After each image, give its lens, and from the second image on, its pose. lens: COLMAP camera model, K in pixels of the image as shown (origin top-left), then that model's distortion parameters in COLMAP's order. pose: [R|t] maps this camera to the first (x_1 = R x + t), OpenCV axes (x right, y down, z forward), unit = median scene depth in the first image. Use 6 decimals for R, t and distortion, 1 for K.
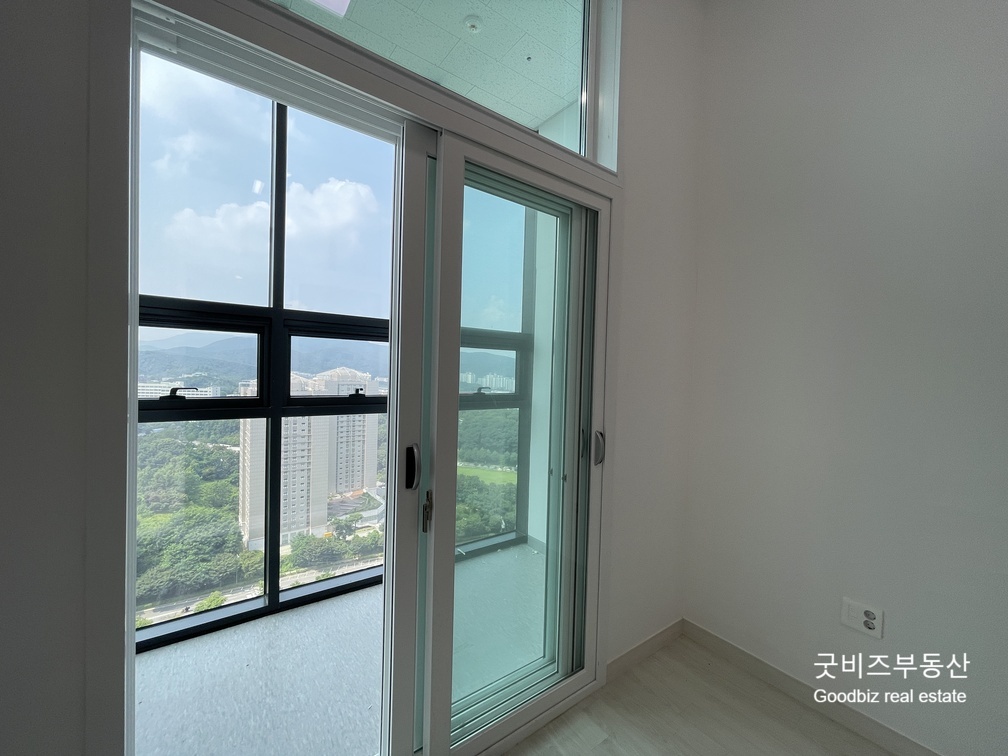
lens RADIAL K [[404.3, 0, 504.0], [0, 404.3, 378.0], [0, 0, 1]] dist [-0.032261, 0.017872]
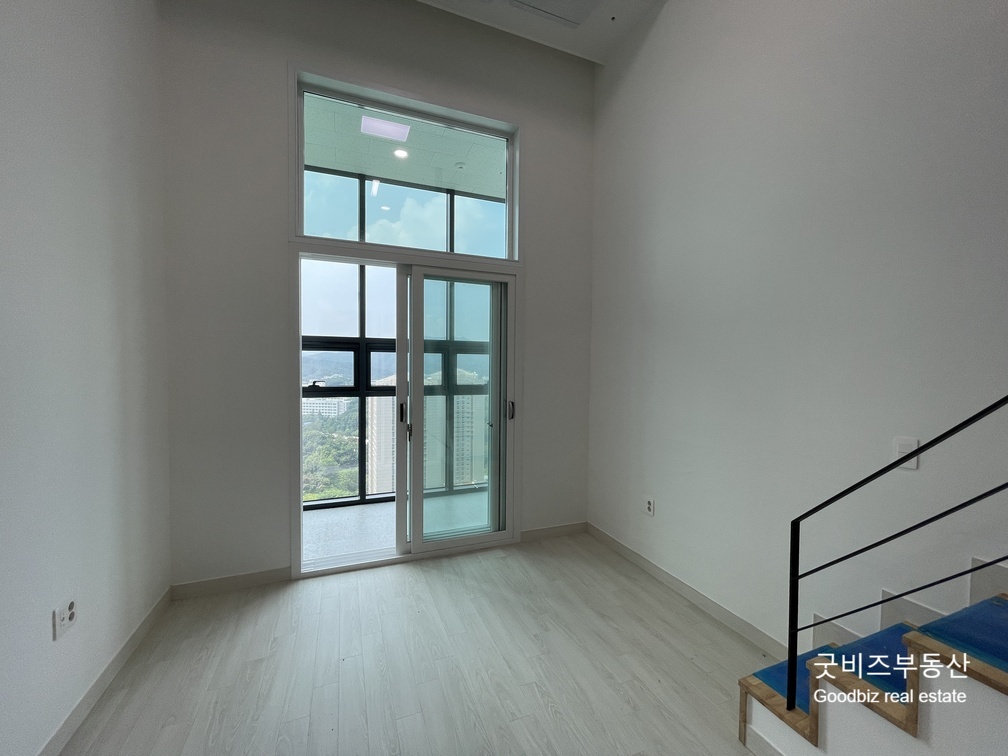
lens RADIAL K [[404.3, 0, 504.0], [0, 404.3, 378.0], [0, 0, 1]] dist [-0.032261, 0.017872]
pose [[0.966969, -0.013877, -0.254516, 0.550331], [0.015321, 0.999876, 0.003692, 0.014985], [0.254434, -0.007469, 0.967061, -0.649052]]
